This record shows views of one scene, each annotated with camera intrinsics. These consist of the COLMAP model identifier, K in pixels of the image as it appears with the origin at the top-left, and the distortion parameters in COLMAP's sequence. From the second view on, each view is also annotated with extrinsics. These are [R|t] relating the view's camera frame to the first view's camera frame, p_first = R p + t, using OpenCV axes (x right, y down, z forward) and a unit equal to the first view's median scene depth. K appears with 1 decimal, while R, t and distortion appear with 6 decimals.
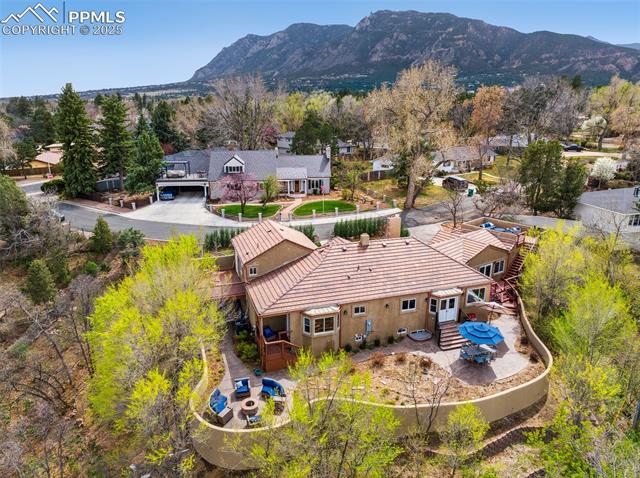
lens RADIAL K [[450.4, 0, 322.3], [0, 450.4, 237.0], [0, 0, 1]] dist [-0.031090, -0.006275]
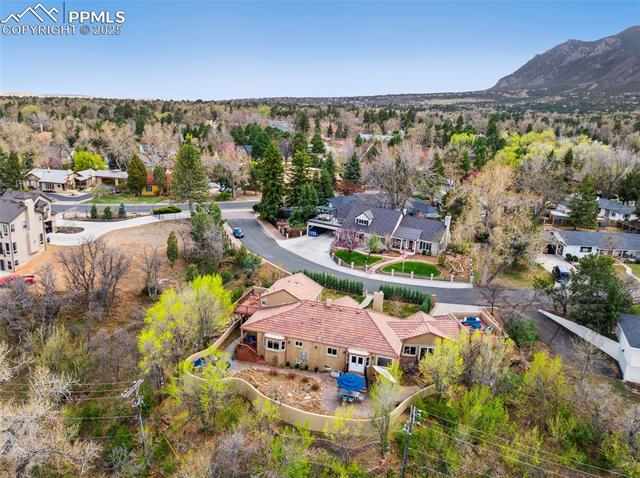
lens RADIAL K [[485.3, 0, 320.0], [0, 485.3, 239.0], [0, 0, 1]] dist [-0.029209, -0.002727]
pose [[0.822094, 0.193740, -0.535375, 0.454676], [-0.210770, 0.977077, 0.029936, -0.123787], [0.528903, 0.088231, 0.844084, -0.207526]]
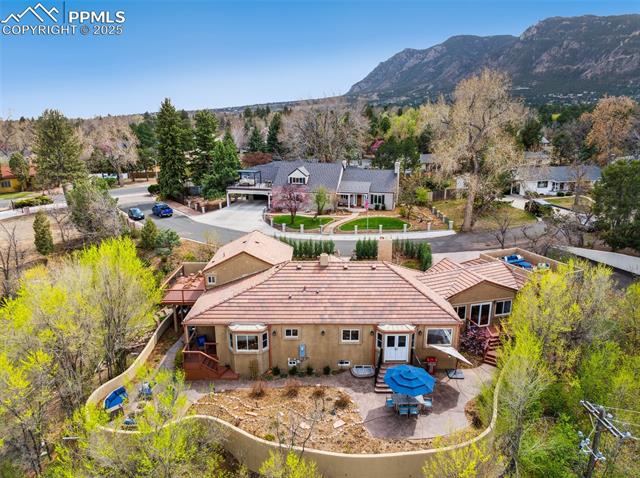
lens RADIAL K [[450.4, 0, 322.3], [0, 450.4, 237.0], [0, 0, 1]] dist [-0.031090, -0.006275]
pose [[0.947166, 0.080404, -0.310503, 0.191096], [-0.089015, 0.995937, -0.013639, -0.014181], [0.308144, 0.040557, 0.950475, 0.052057]]
